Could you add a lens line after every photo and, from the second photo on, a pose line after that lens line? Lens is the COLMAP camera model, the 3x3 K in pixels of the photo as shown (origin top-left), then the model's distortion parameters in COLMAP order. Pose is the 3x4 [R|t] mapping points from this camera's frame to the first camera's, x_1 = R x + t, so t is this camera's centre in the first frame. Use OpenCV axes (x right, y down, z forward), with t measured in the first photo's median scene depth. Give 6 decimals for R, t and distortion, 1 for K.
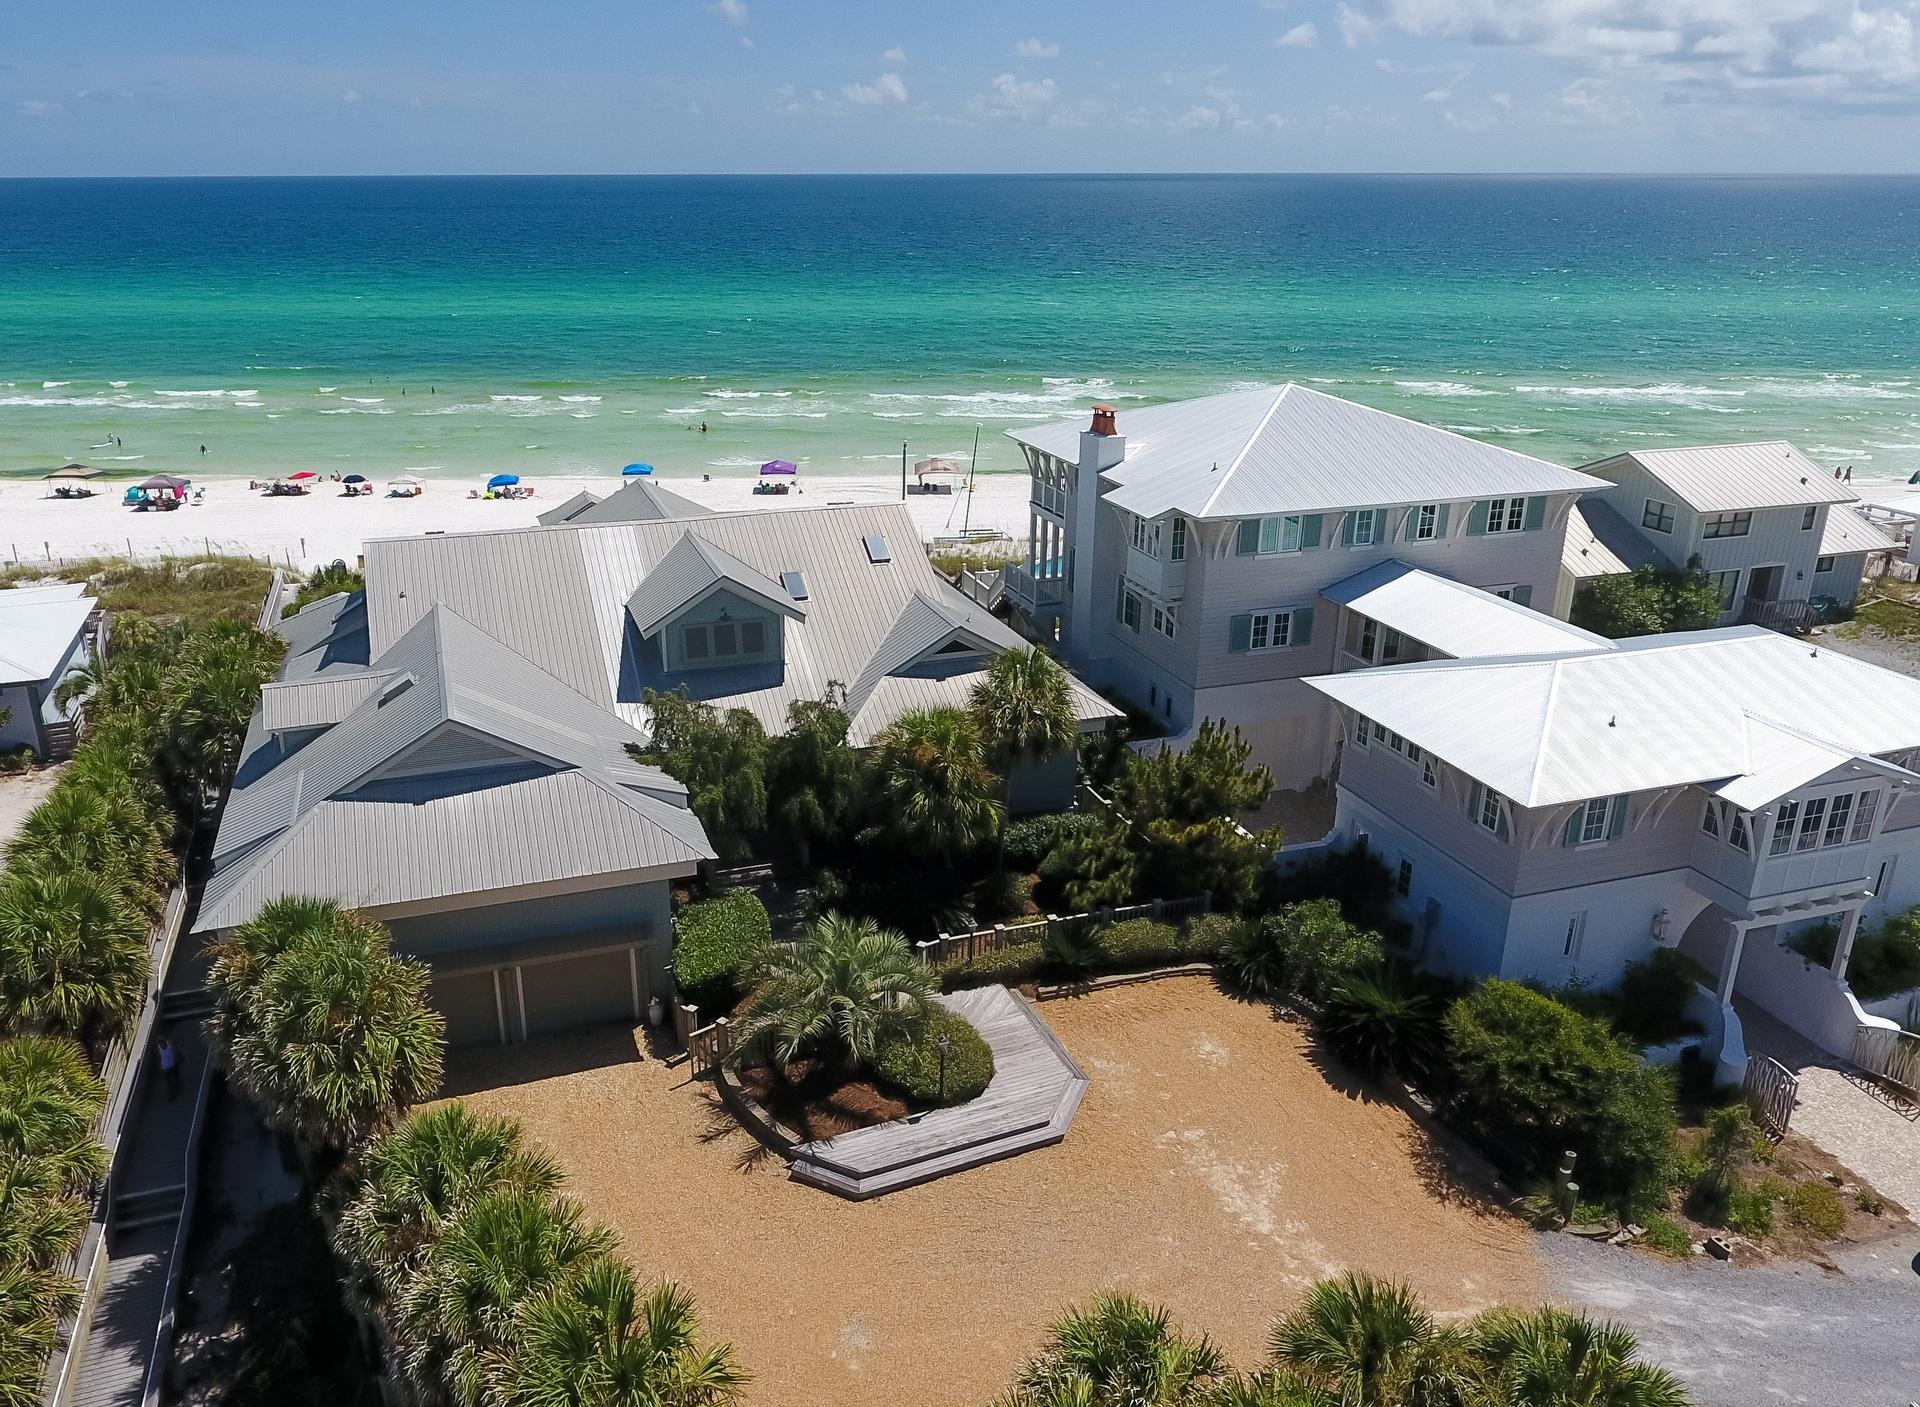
lens RADIAL K [[1426.9, 0, 904.3], [0, 1426.9, 660.8], [0, 0, 1]] dist [-0.001295, 0.000283]
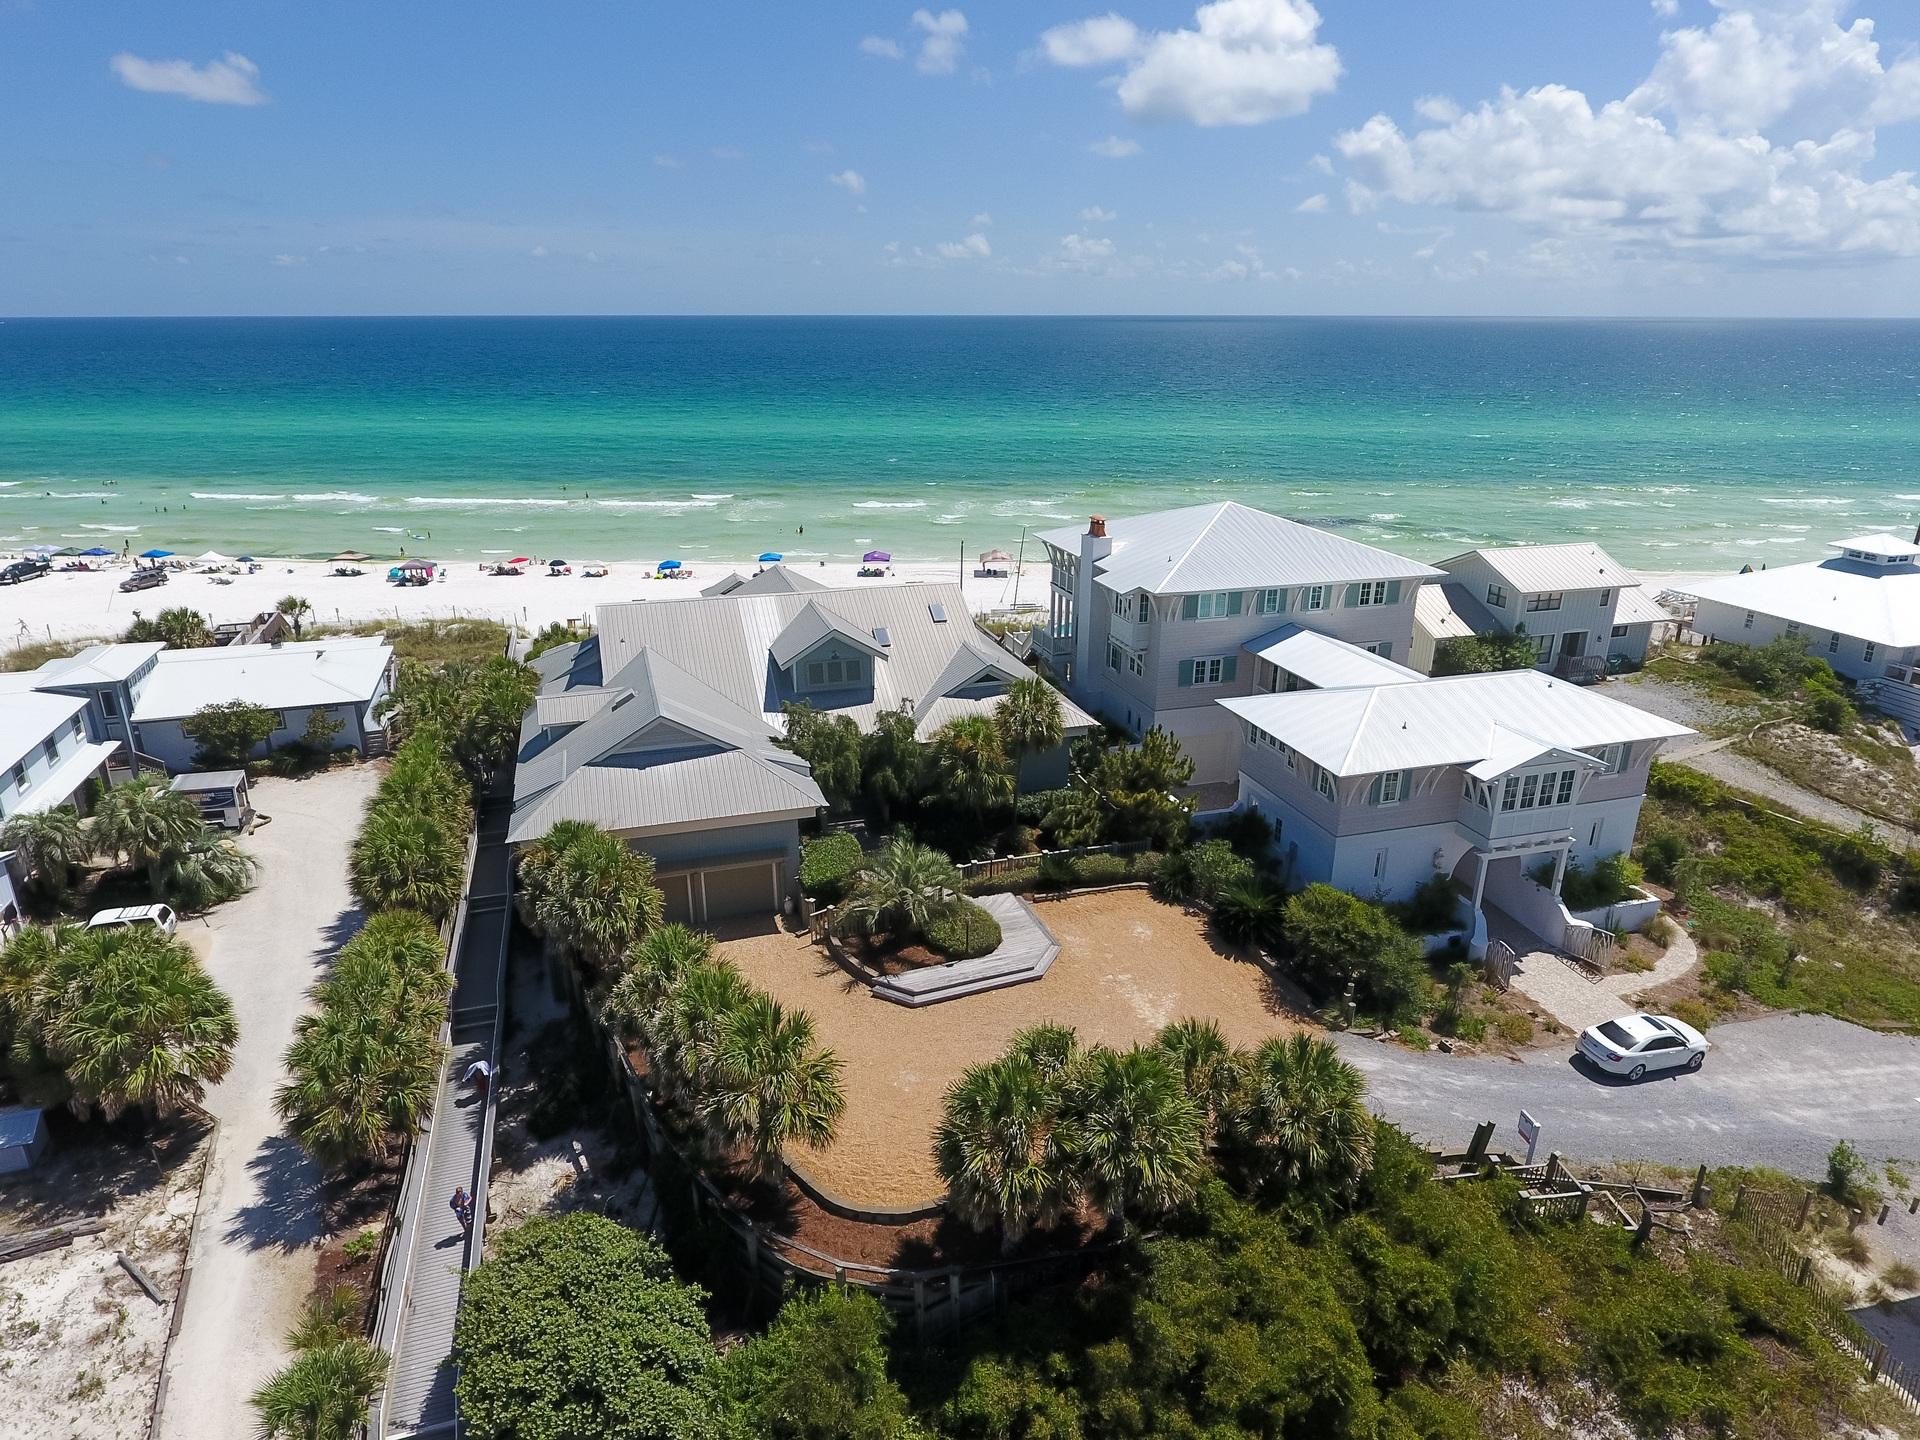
lens RADIAL K [[1160.5, 0, 960.0], [0, 1160.5, 720.0], [0, 0, 1]] dist [0.000460, -0.000373]
pose [[0.999790, 0.008938, -0.018447, 0.034365], [-0.008835, 0.999945, 0.005640, 0.032408], [0.018496, -0.005476, 0.999814, -0.261079]]
